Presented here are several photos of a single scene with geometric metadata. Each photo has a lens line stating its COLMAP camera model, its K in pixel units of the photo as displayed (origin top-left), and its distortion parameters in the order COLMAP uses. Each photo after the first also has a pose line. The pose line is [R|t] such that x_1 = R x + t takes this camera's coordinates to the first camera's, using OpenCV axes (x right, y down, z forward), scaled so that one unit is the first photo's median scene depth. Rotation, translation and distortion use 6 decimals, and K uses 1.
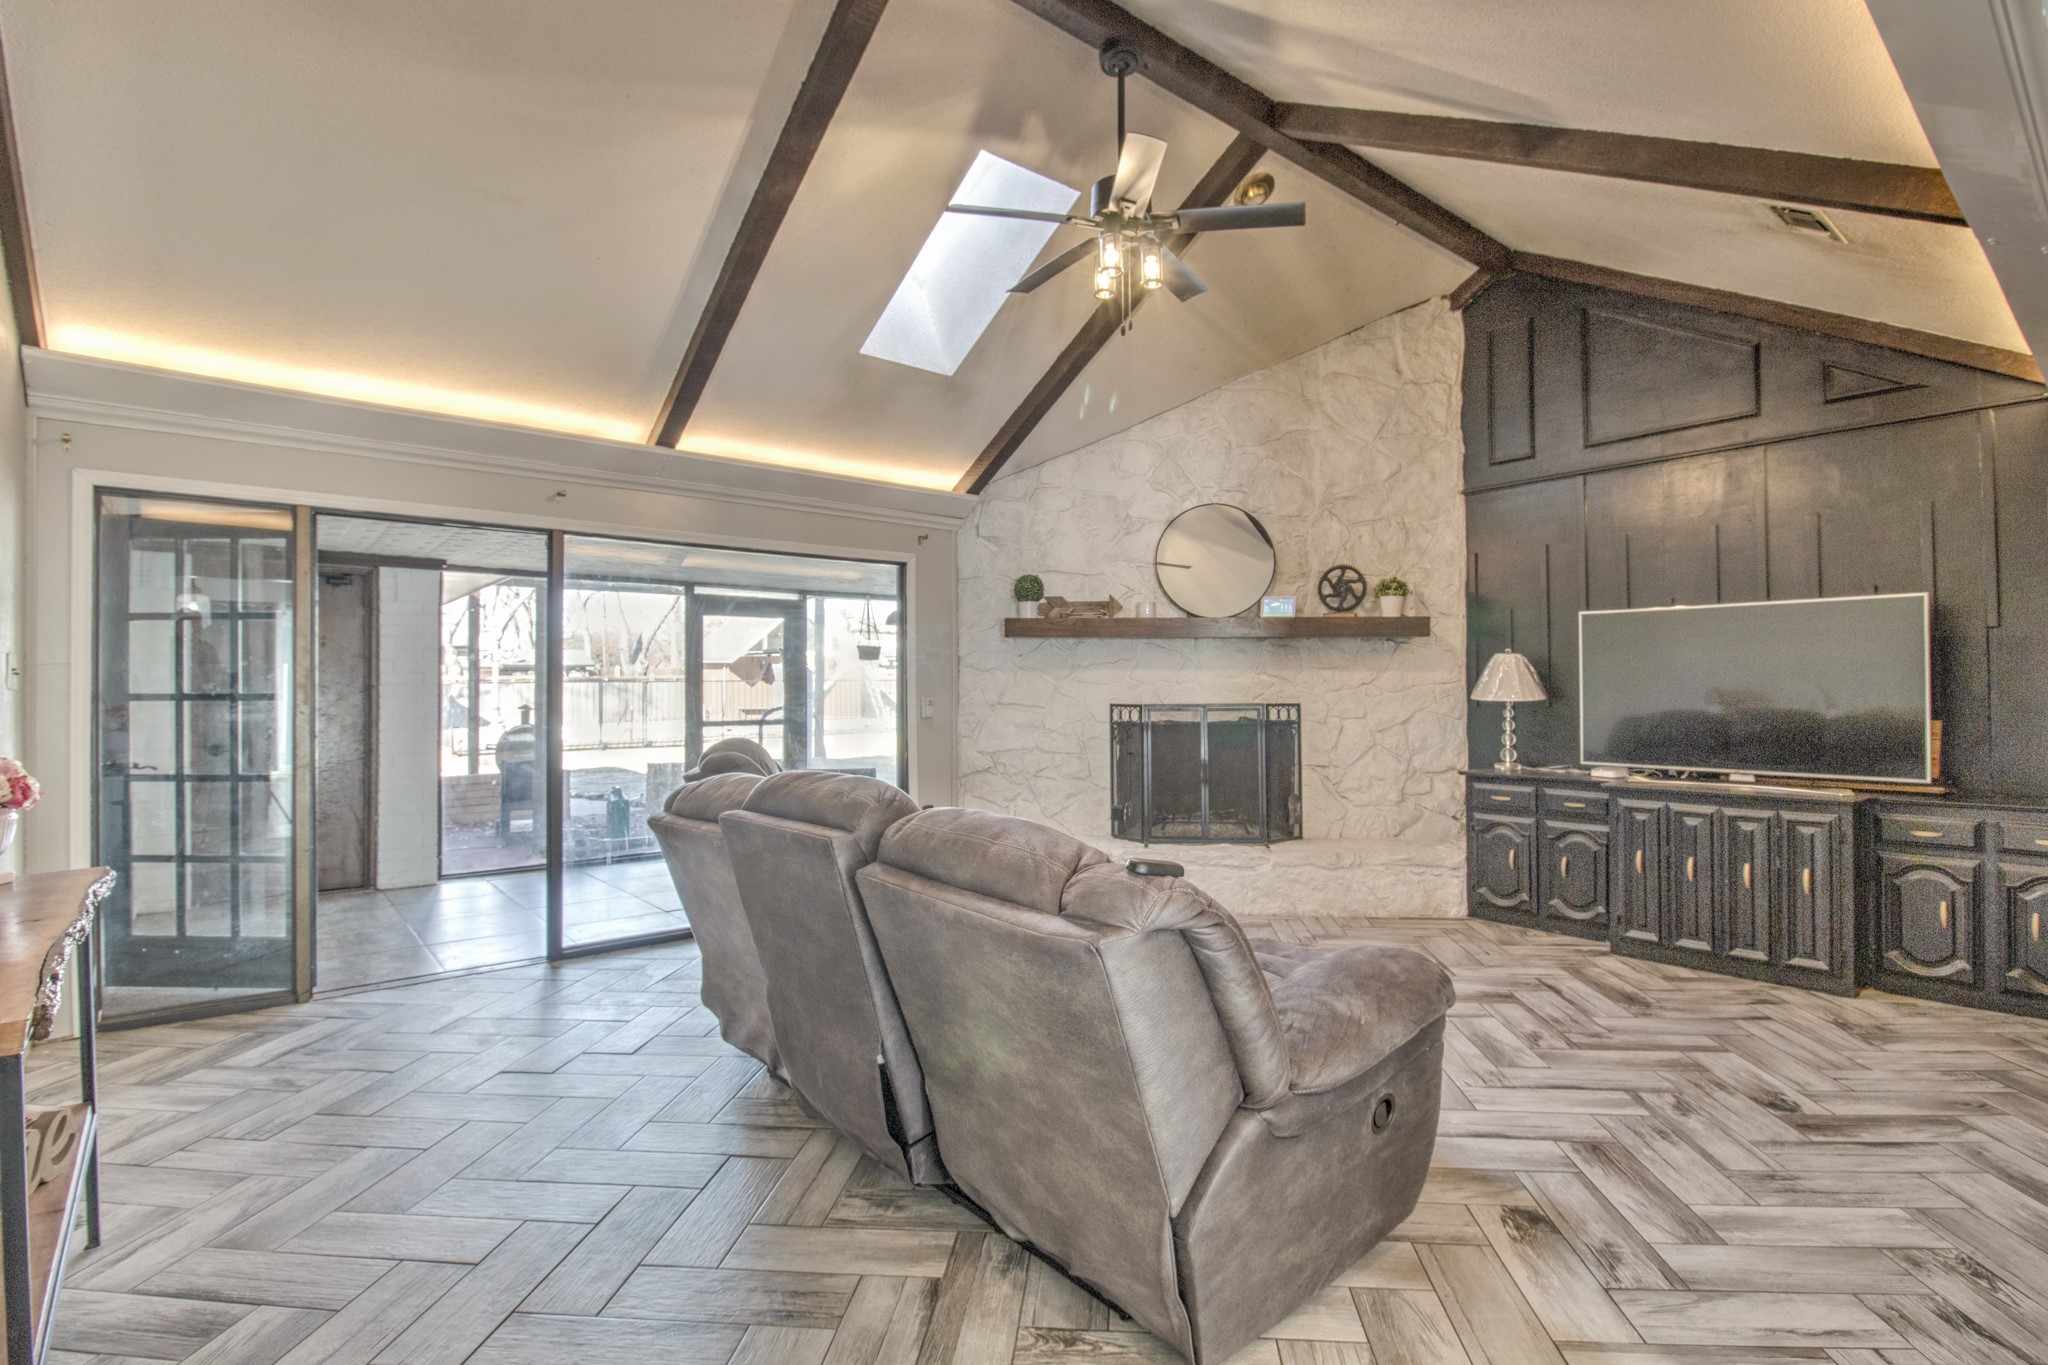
lens RADIAL K [[945.1, 0, 1024.0], [0, 945.1, 682.5], [0, 0, 1]] dist [0.000950, -0.013234]
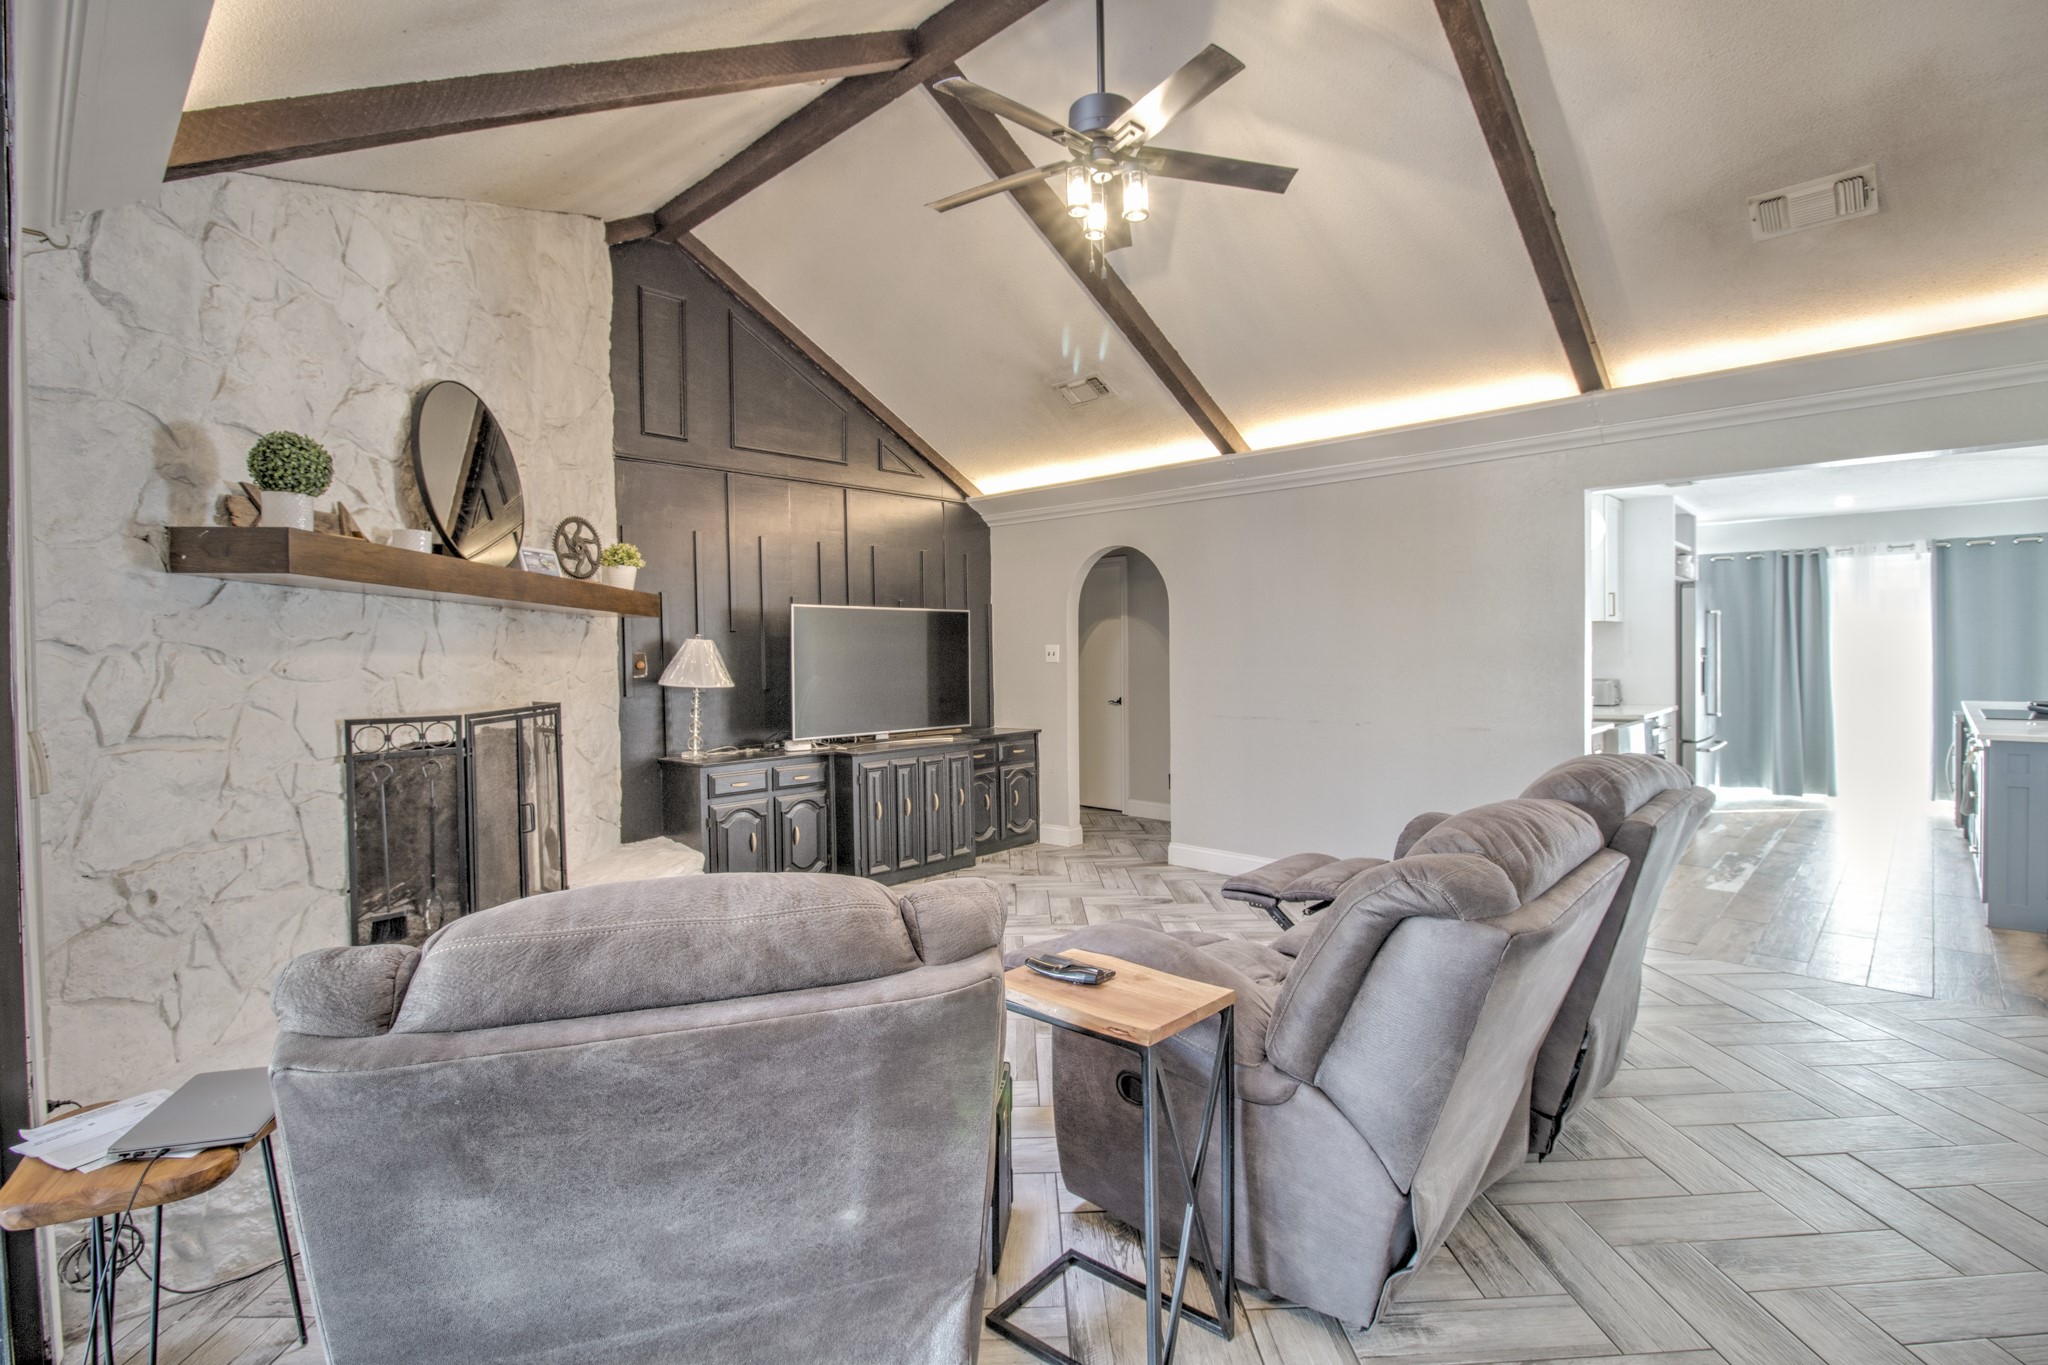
lens RADIAL K [[1006.3, 0, 1102.7], [0, 1006.3, 648.8], [0, 0, 1]] dist [0.002027, -0.014781]
pose [[-0.162350, 0.017347, 0.986581, -0.512061], [0.020240, 0.999694, -0.014247, -0.000392], [-0.986526, 0.017655, -0.162651, 0.710456]]
